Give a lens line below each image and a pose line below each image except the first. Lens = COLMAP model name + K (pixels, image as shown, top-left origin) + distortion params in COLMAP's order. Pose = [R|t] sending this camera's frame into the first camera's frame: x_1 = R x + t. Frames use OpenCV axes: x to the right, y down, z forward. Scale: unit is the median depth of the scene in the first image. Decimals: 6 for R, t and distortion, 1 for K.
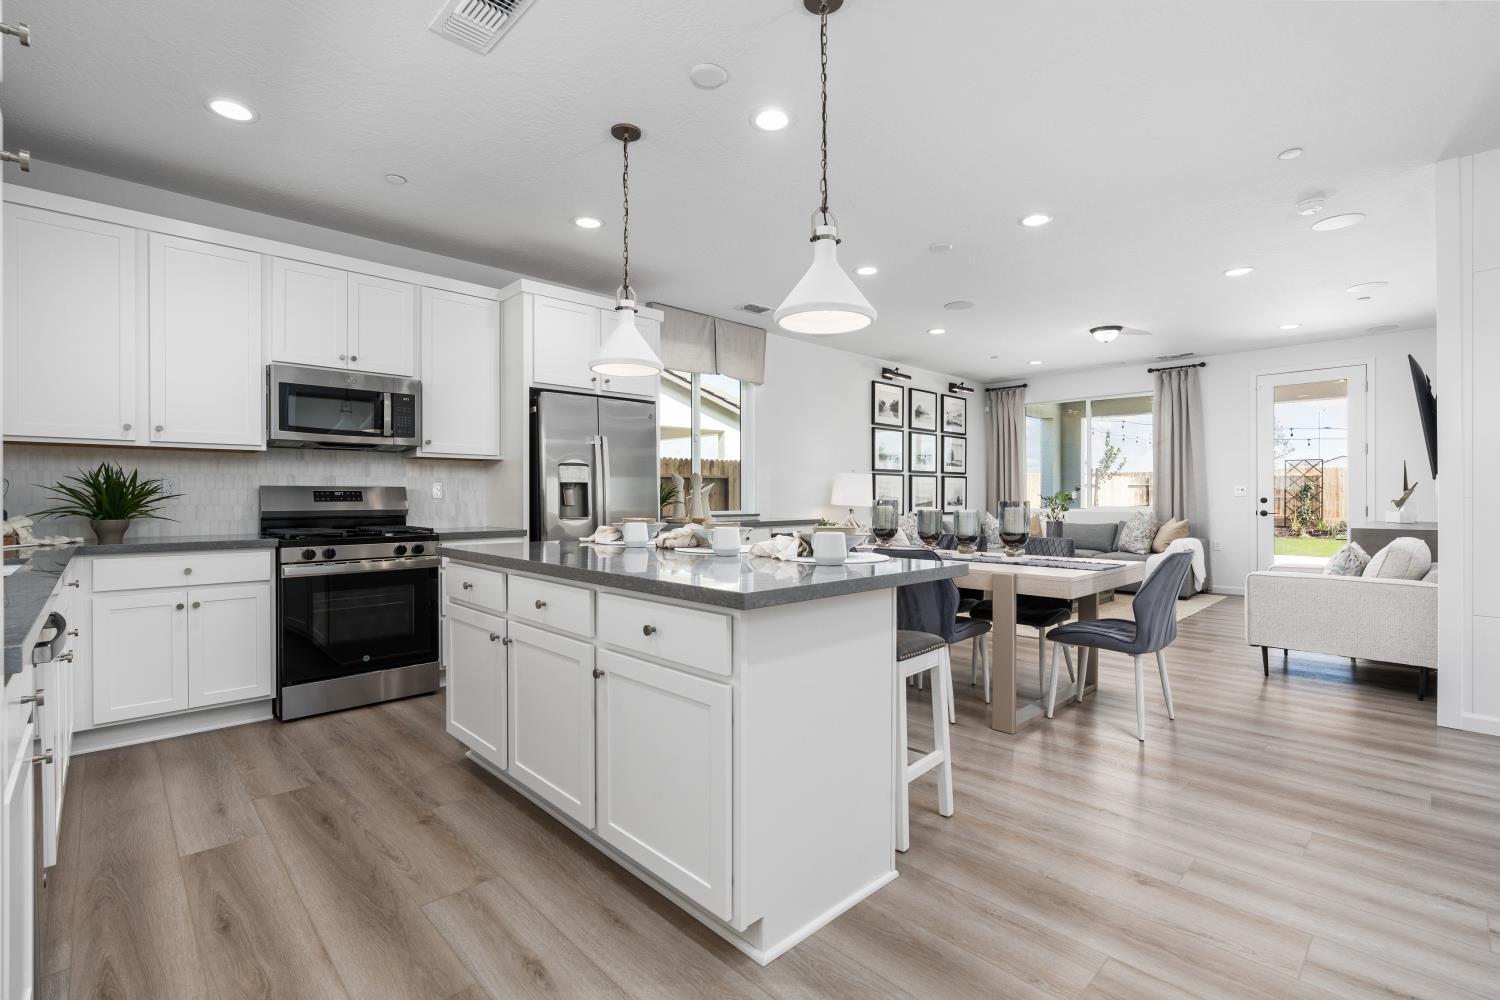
lens RADIAL K [[682.4, 0, 749.7], [0, 682.4, 495.7], [0, 0, 1]] dist [-0.012605, 0.005936]
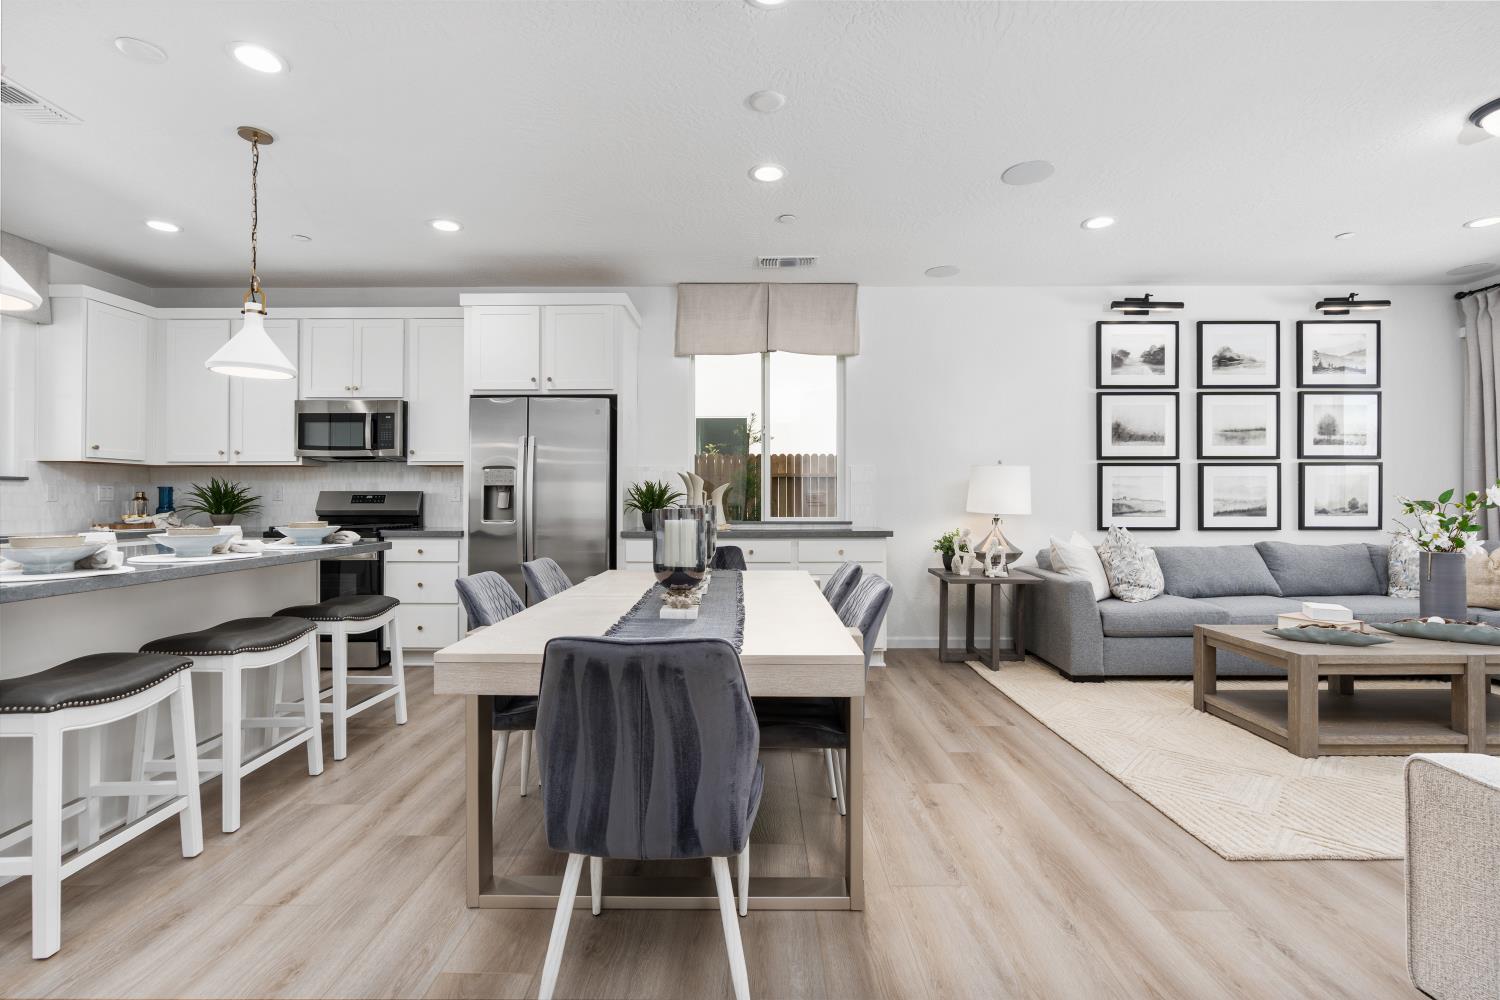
lens RADIAL K [[682.4, 0, 753.5], [0, 682.4, 493.3], [0, 0, 1]] dist [-0.012605, 0.005936]
pose [[0.719397, -0.005915, -0.694573, 0.414406], [0.001401, 0.999974, -0.007065, -0.000179], [0.694597, 0.004109, 0.719387, 0.318283]]
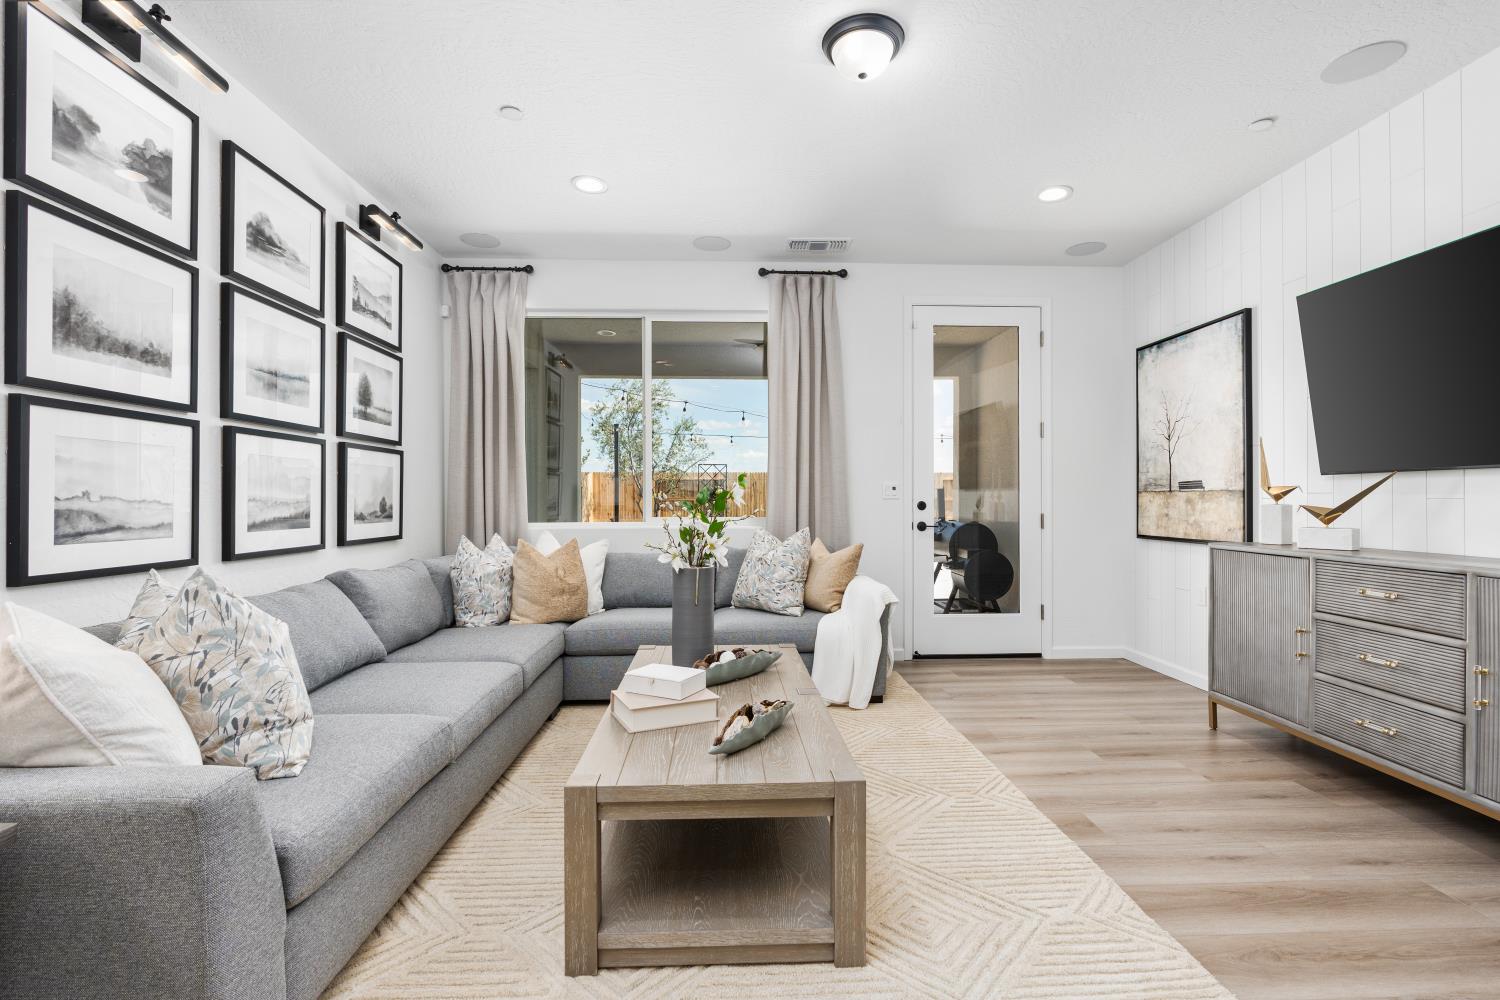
lens RADIAL K [[682.4, 0, 746.3], [0, 682.4, 498.1], [0, 0, 1]] dist [-0.012605, 0.005936]
pose [[0.670152, 0.002621, 0.742220, 0.185987], [-0.001679, 0.999997, -0.002016, 0.001642], [-0.742222, 0.000105, 0.670154, 0.699921]]
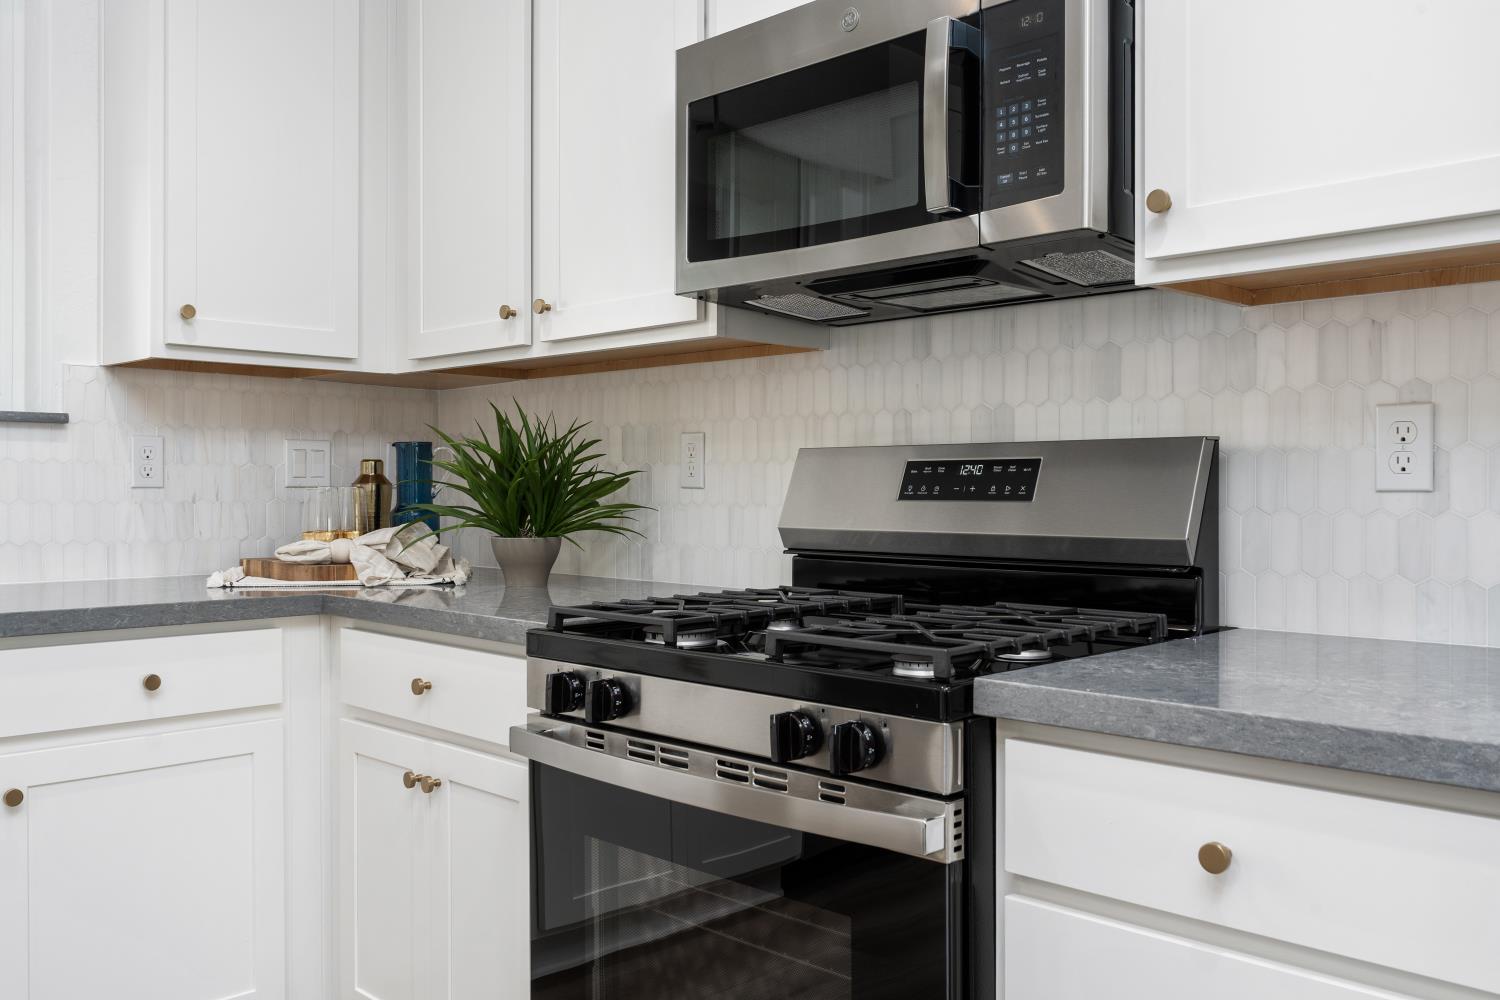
lens RADIAL K [[1284.5, 0, 745.7], [0, 1284.5, 495.0], [0, 0, 1]] dist [0.009790, 0.001415]
pose [[0.014128, 0.001816, -0.999899, -0.058103], [-0.002012, 0.999996, 0.001788, 0.002886], [0.999898, 0.001987, 0.014132, 0.487424]]
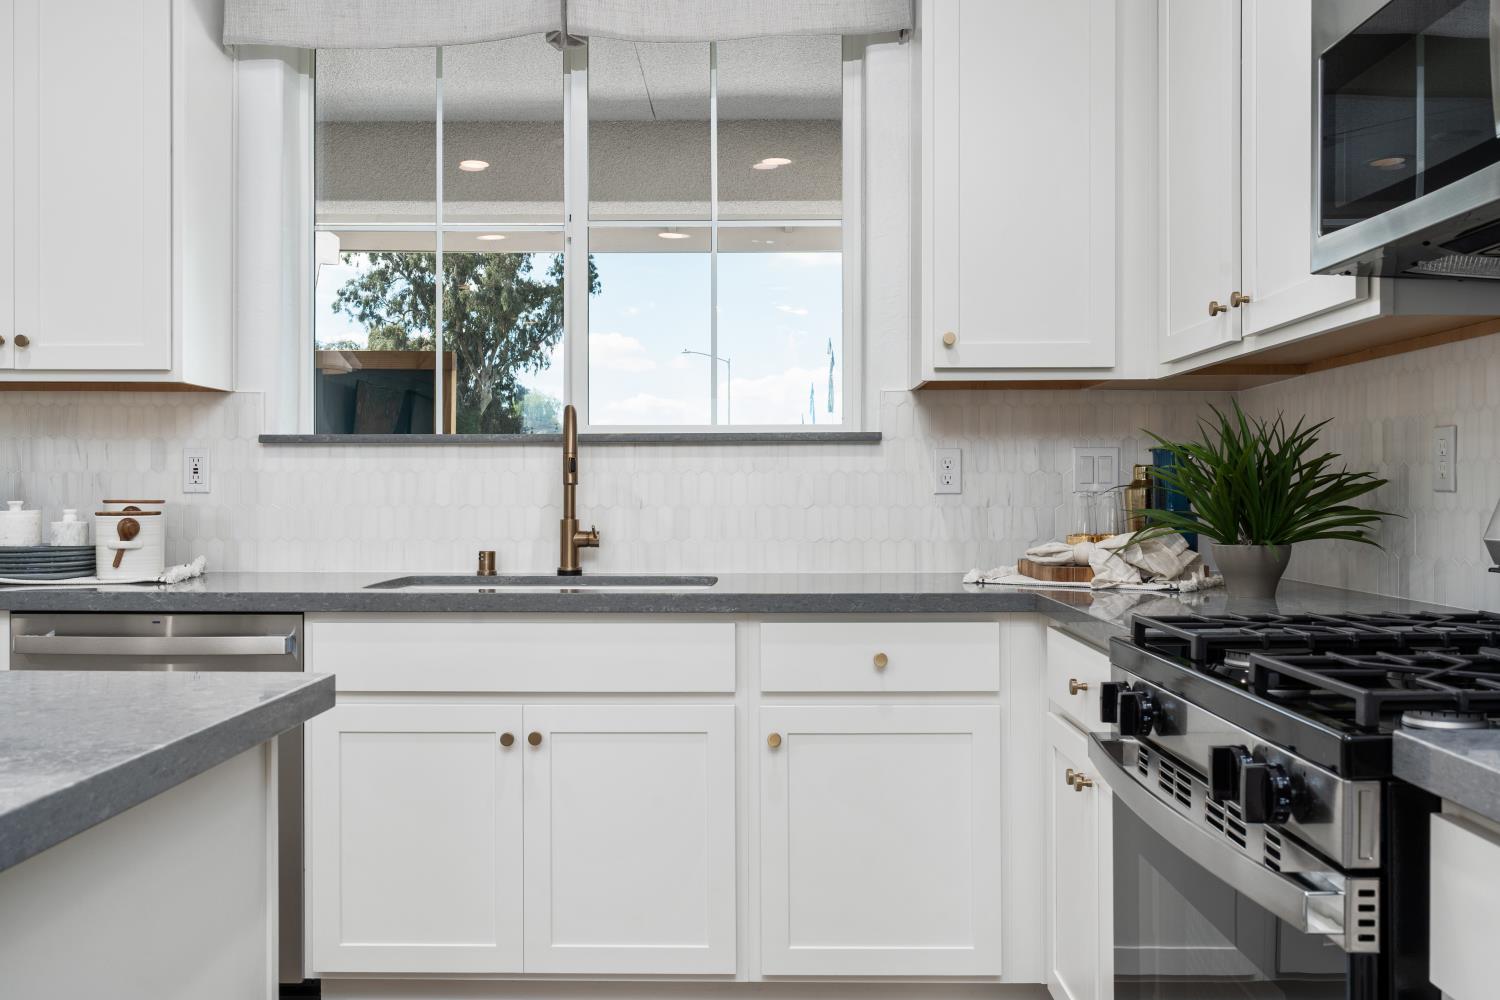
lens RADIAL K [[1284.5, 0, 748.3], [0, 1284.5, 500.7], [0, 0, 1]] dist [0.009790, 0.001415]
pose [[-0.706169, 0.003052, -0.708037, -0.085061], [0.000835, 0.999994, 0.003478, 0.002536], [0.708043, 0.001865, -0.706167, 0.573884]]
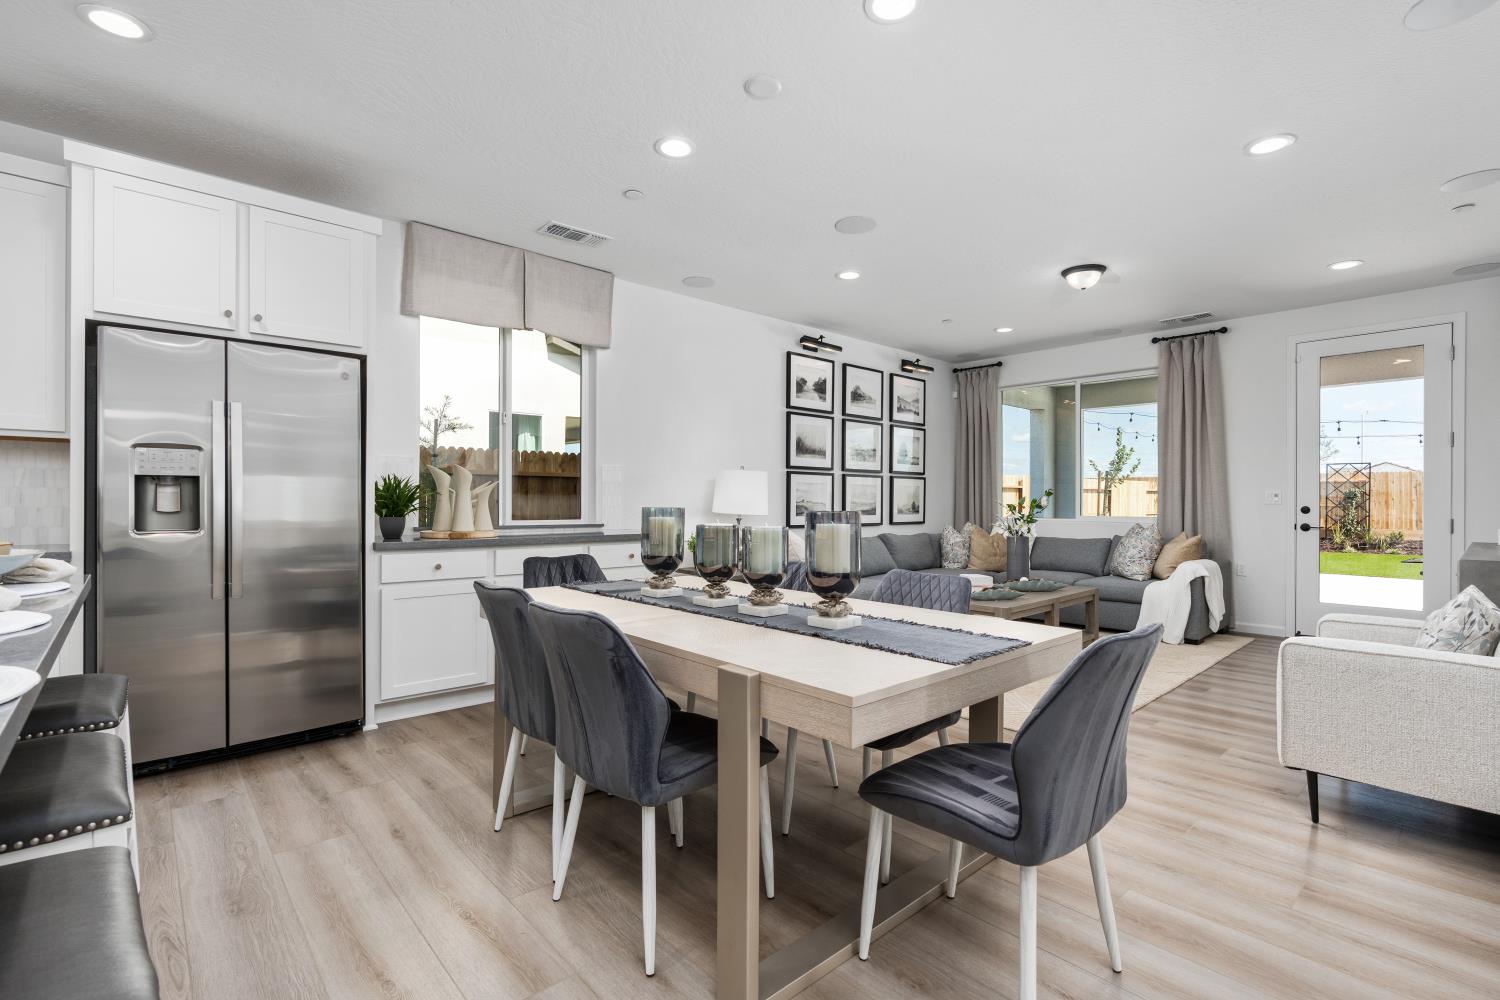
lens RADIAL K [[682.4, 0, 750.8], [0, 682.4, 502.7], [0, 0, 1]] dist [-0.012605, 0.005936]
pose [[0.999447, 0.006661, -0.032567, 0.172804], [-0.006537, 0.999971, 0.003912, -0.000140], [0.032592, -0.003697, 0.999462, 0.235750]]
